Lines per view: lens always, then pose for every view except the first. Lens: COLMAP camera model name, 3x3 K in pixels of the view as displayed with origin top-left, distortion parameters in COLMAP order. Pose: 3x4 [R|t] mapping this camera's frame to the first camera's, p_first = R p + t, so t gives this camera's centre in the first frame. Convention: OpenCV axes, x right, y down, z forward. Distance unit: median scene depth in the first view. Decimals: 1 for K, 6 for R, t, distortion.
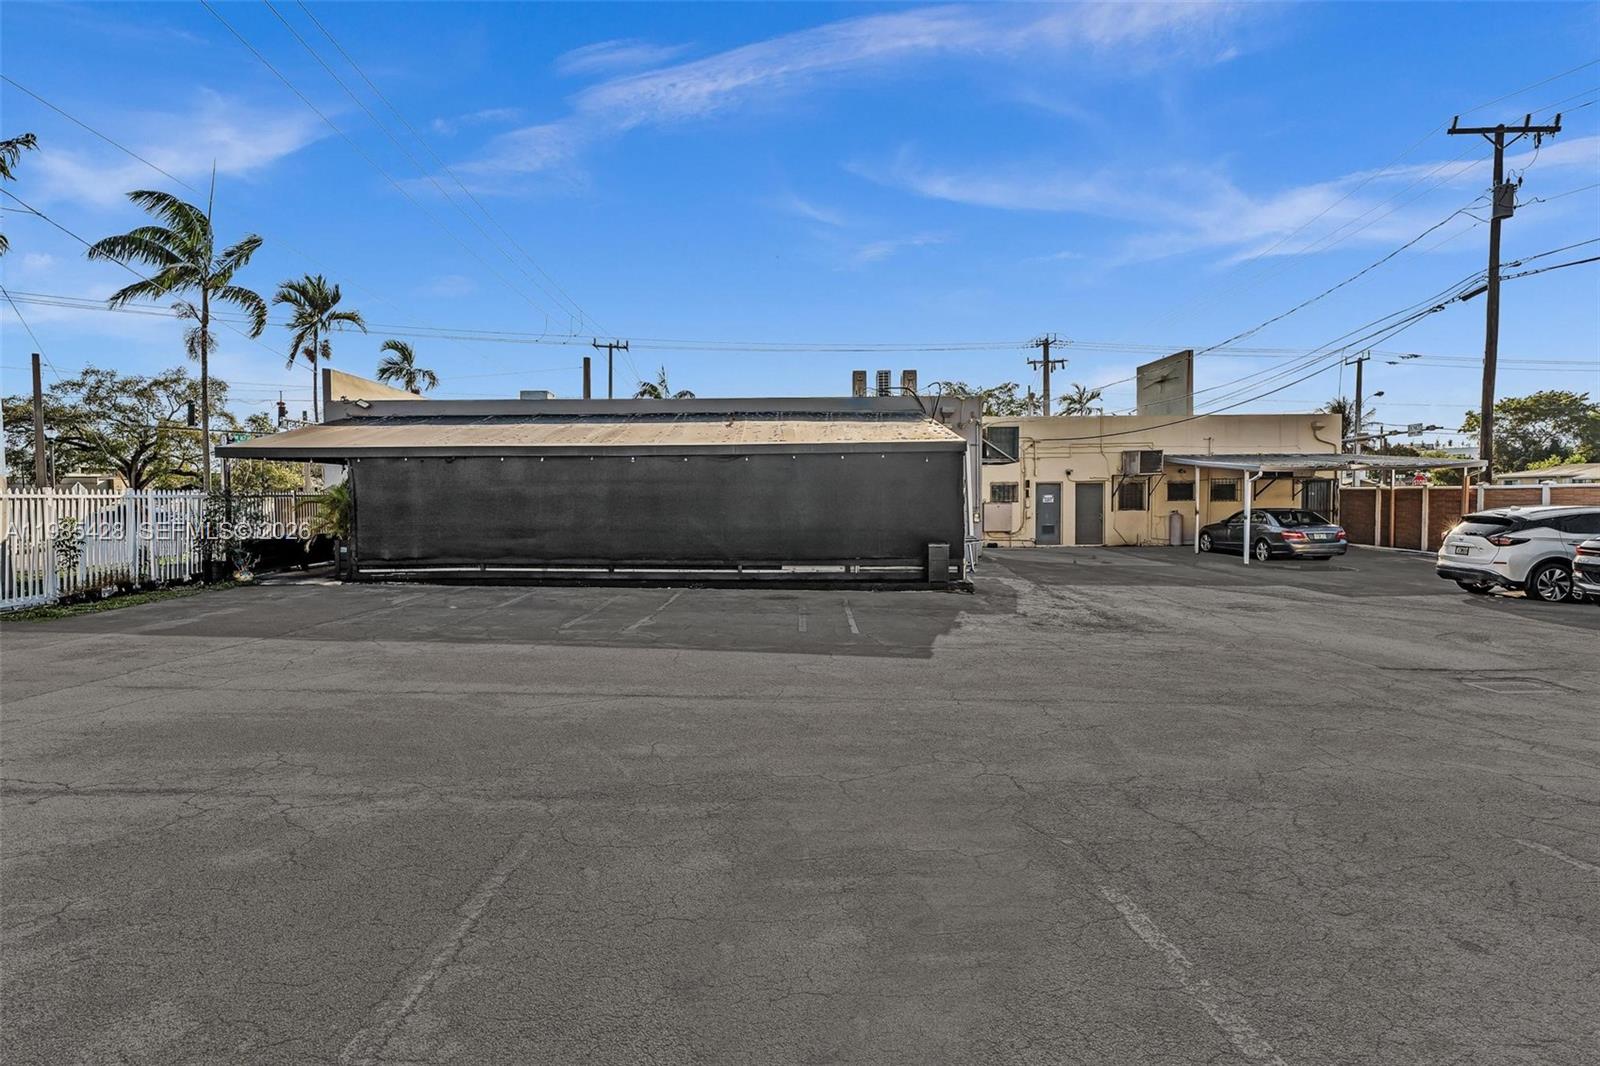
lens RADIAL K [[858.3, 0, 800.0], [0, 858.3, 533.0], [0, 0, 1]] dist [-0.001095, -0.000004]
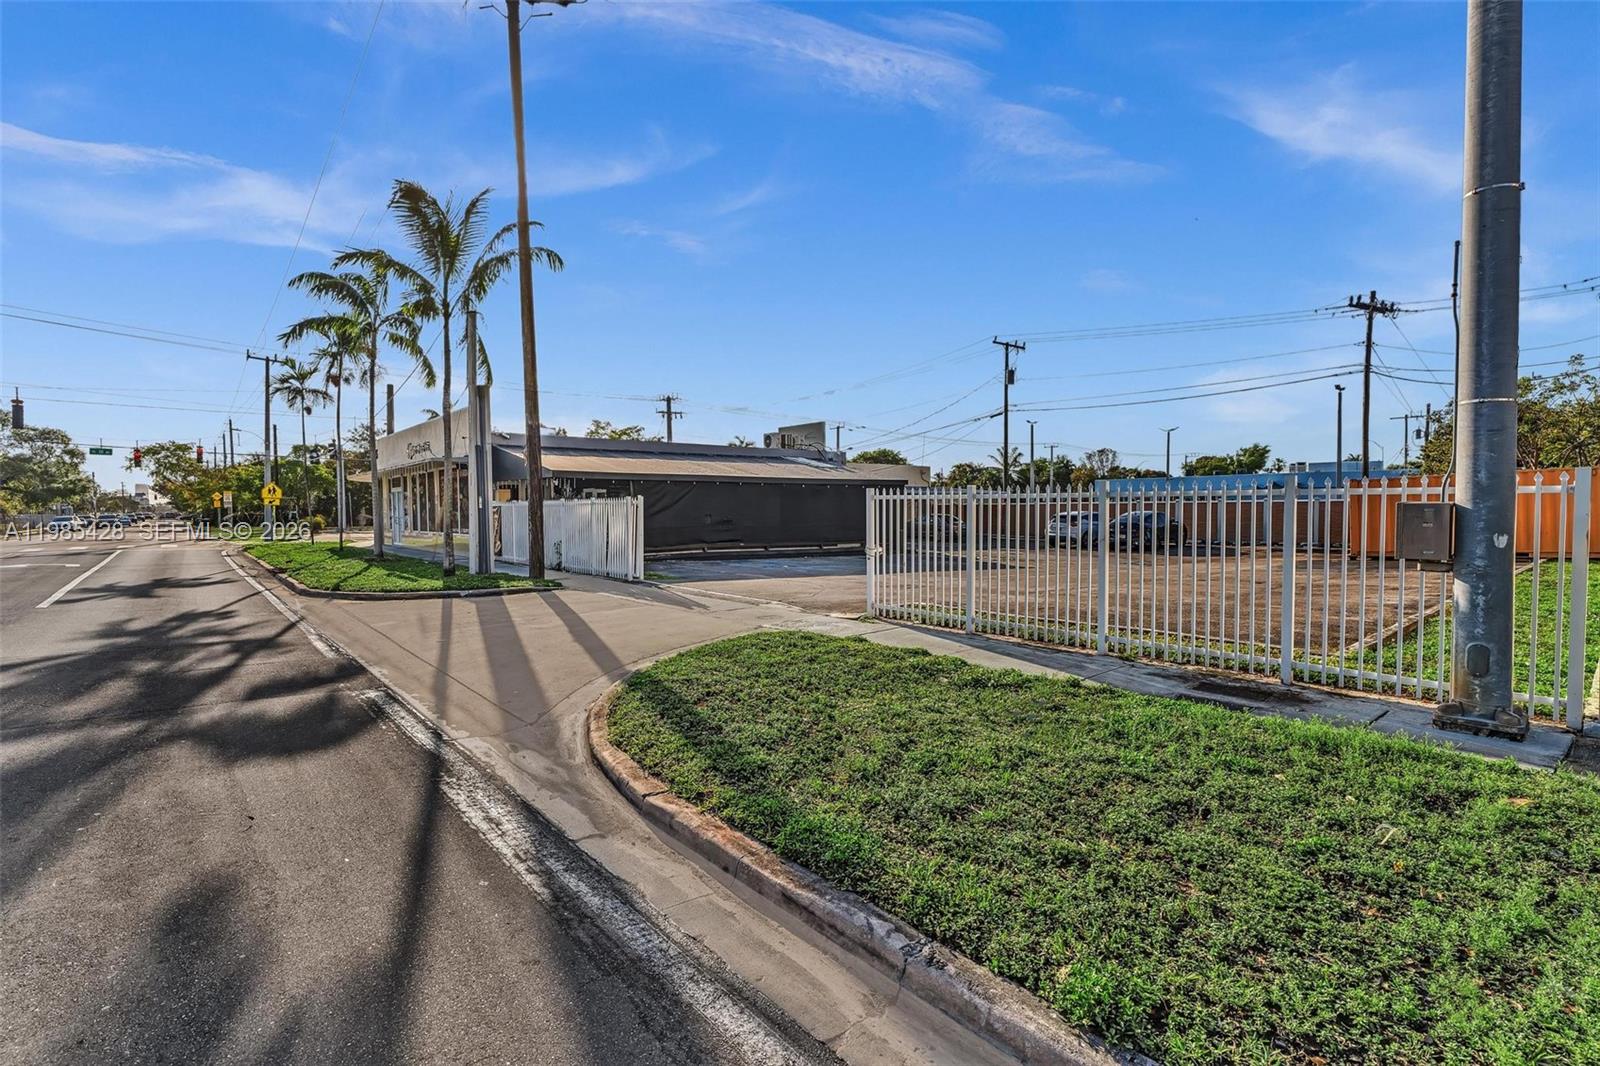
lens RADIAL K [[743.2, 0, 791.5], [0, 743.2, 534.9], [0, 0, 1]] dist [0.001808, 0.000097]
pose [[0.781915, -0.021036, 0.623030, -0.845404], [0.027932, 0.999609, -0.001304, 0.013732], [-0.622759, 0.018422, 0.782197, -0.158006]]
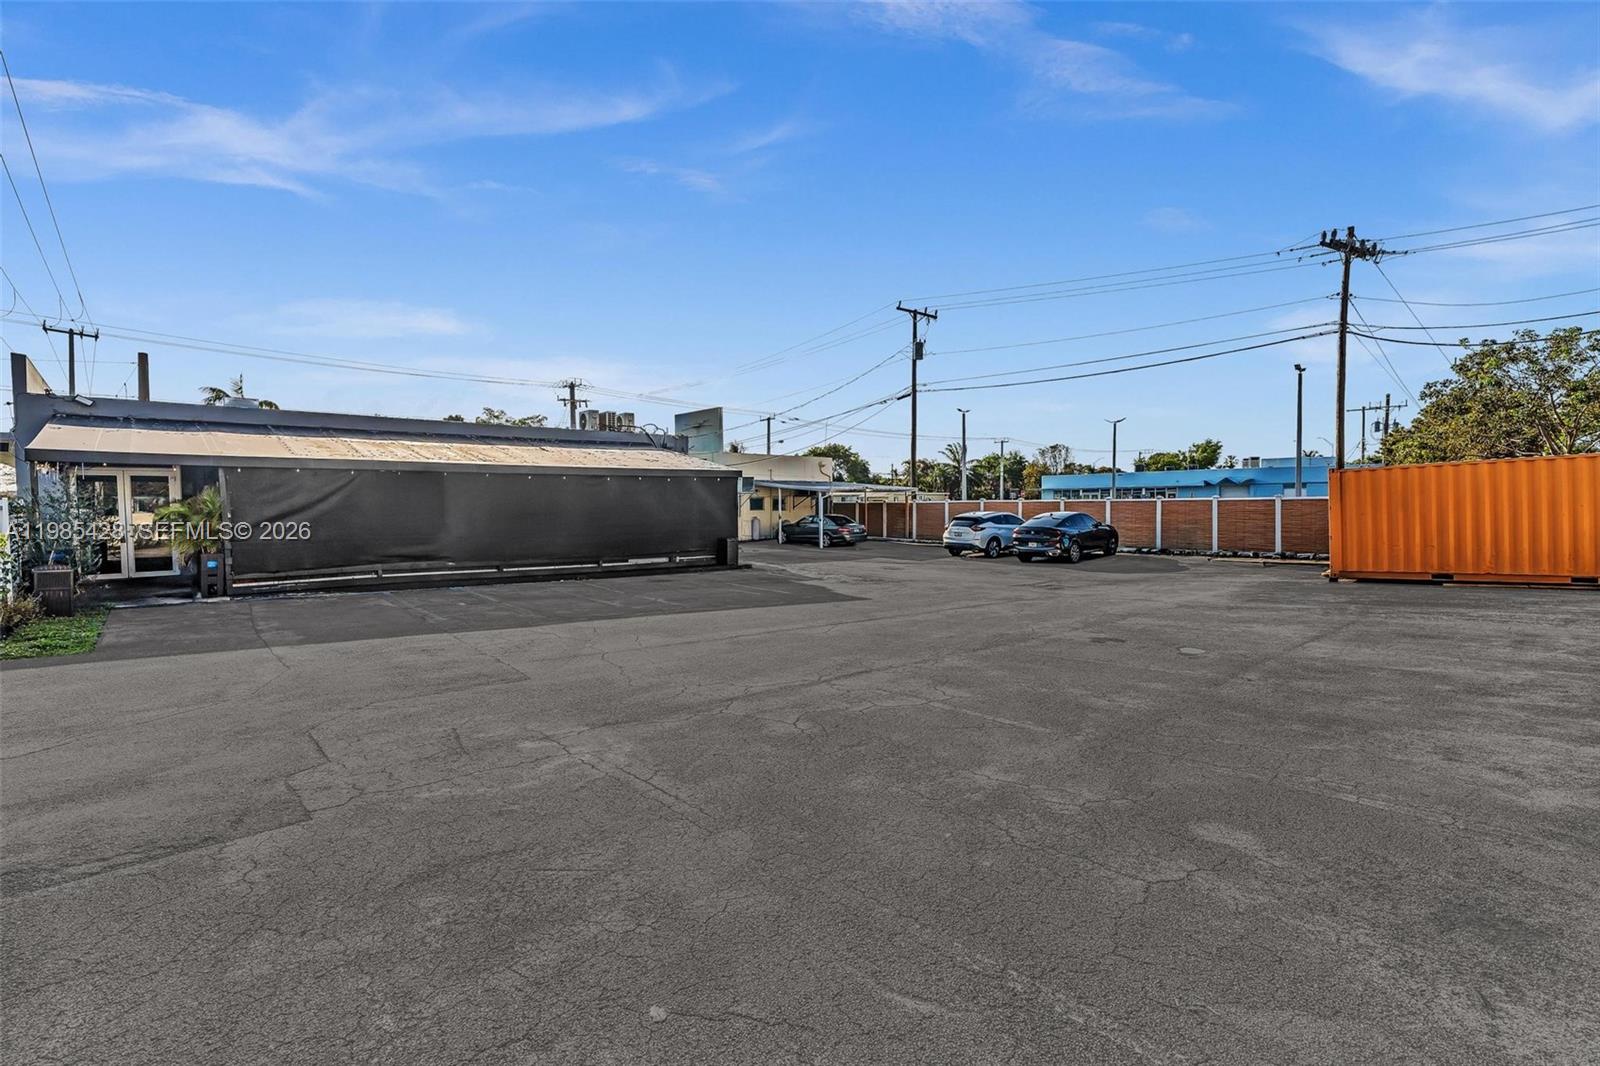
lens RADIAL K [[720.1, 0, 794.1], [0, 720.1, 532.2], [0, 0, 1]] dist [-0.001916, 0.000597]
pose [[0.760027, -0.023510, 0.649466, -0.422039], [0.028998, 0.999577, 0.002249, 0.000374], [-0.649244, 0.017123, 0.760387, -0.018723]]
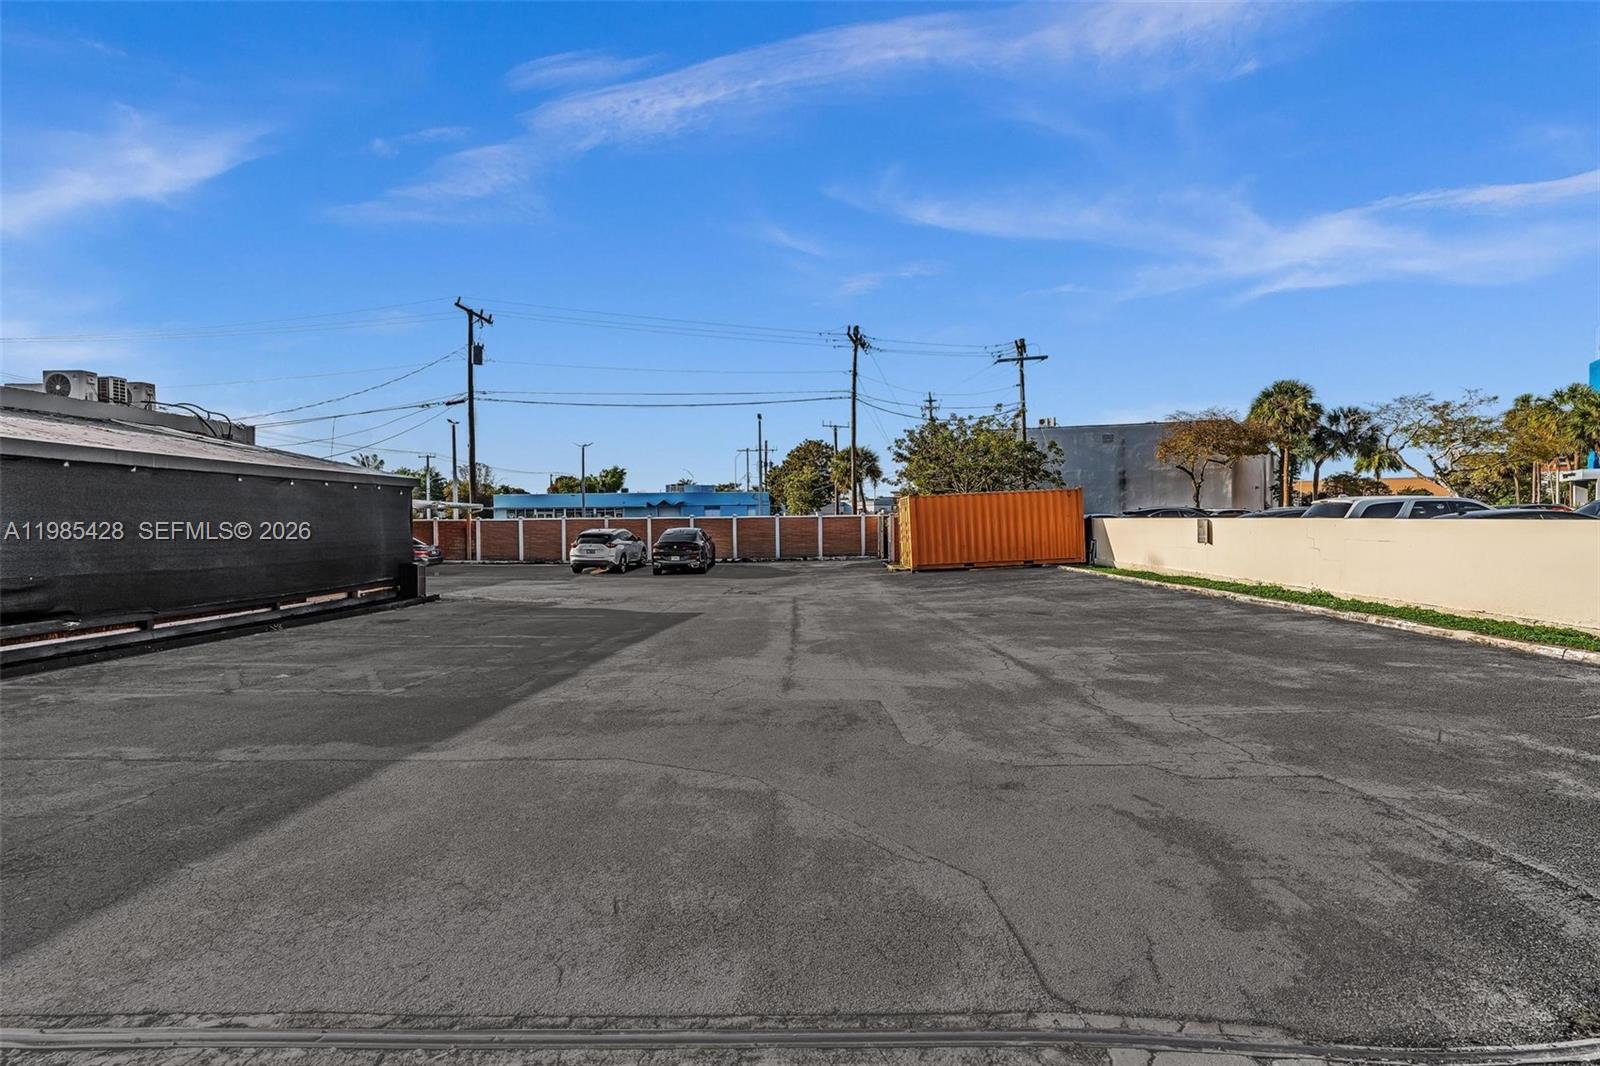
lens RADIAL K [[720.1, 0, 794.1], [0, 720.1, 532.2], [0, 0, 1]] dist [-0.001916, 0.000597]
pose [[0.034410, -0.011202, 0.999345, -0.606137], [0.050886, 0.998660, 0.009442, -0.011172], [-0.998111, 0.050528, 0.034934, 0.327737]]
